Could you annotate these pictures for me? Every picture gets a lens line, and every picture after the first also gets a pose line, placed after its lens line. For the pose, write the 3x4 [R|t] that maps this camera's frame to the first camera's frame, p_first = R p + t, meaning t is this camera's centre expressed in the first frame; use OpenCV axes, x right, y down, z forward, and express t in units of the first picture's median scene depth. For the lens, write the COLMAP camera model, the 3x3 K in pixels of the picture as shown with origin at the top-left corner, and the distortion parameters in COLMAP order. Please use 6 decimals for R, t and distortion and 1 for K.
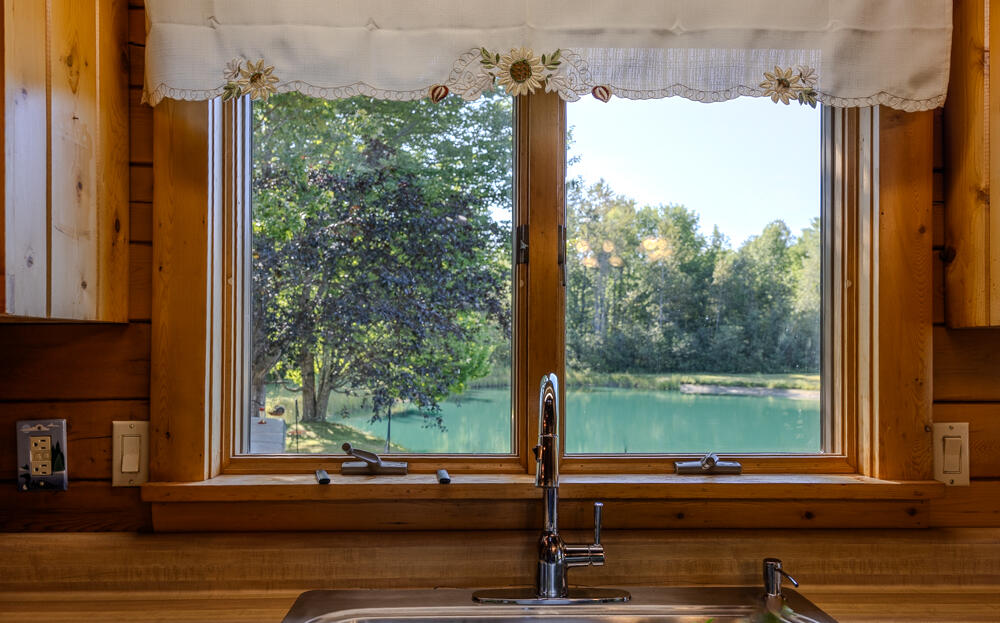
lens RADIAL K [[720.9, 0, 483.3], [0, 720.9, 346.7], [0, 0, 1]] dist [0.003285, 0.000061]
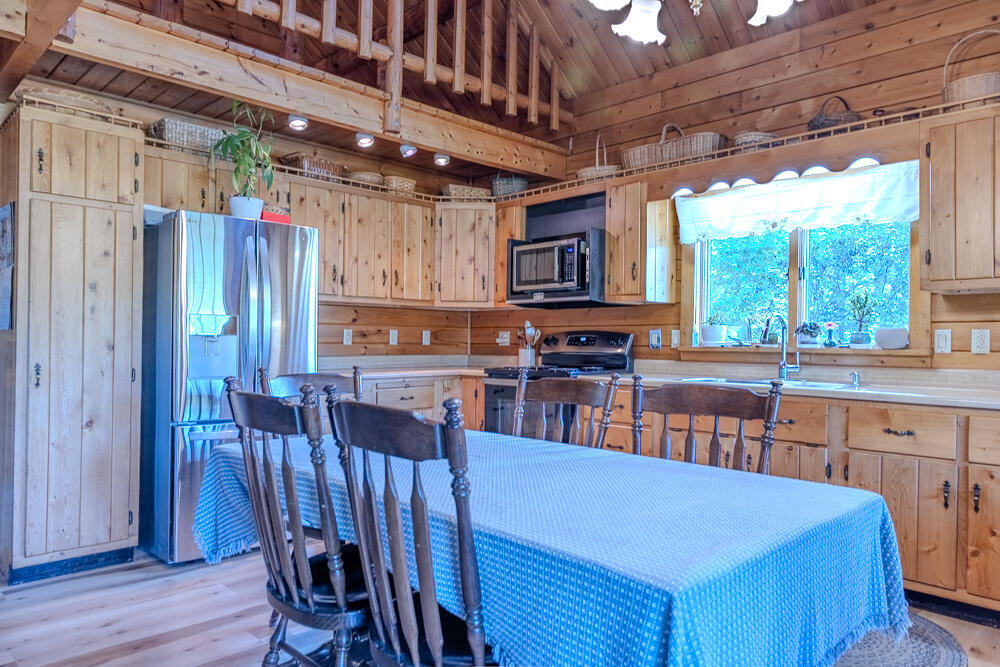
lens RADIAL K [[677.7, 0, 502.5], [0, 677.7, 335.1], [0, 0, 1]] dist [-0.003735, 0.006149]
pose [[0.692886, -0.001823, -0.721045, 1.386294], [-0.013299, 0.999794, -0.015308, 0.193705], [0.720924, 0.020195, 0.692720, -2.022336]]
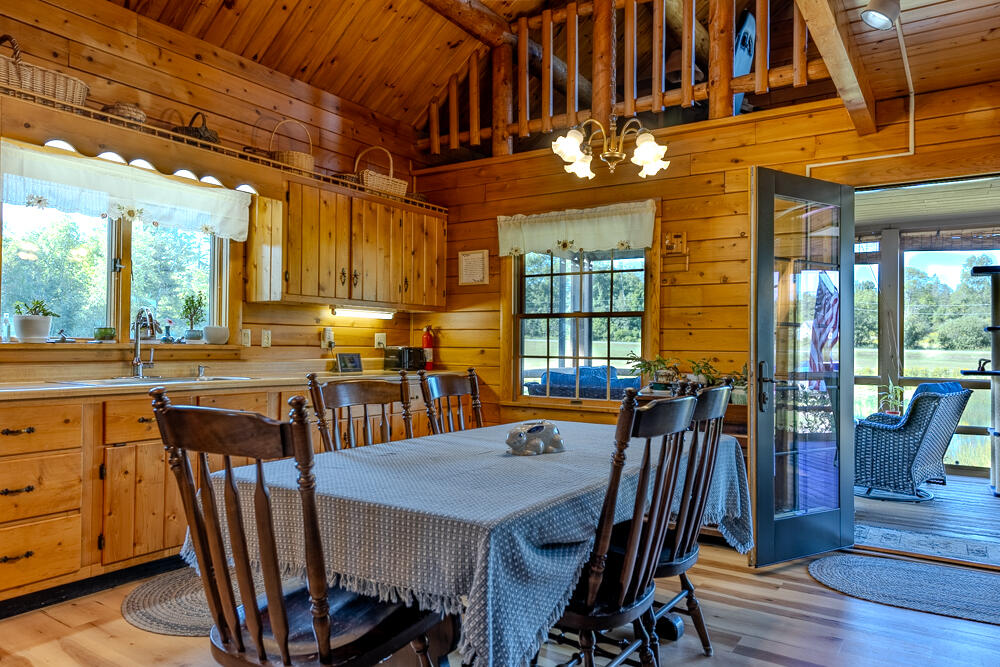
lens RADIAL K [[677.7, 0, 506.7], [0, 677.7, 333.6], [0, 0, 1]] dist [-0.003735, 0.006149]
pose [[0.563625, 0.019416, 0.825802, -1.398876], [-0.006941, 0.999800, -0.018770, 0.186303], [-0.826002, 0.004847, 0.563647, -1.958559]]
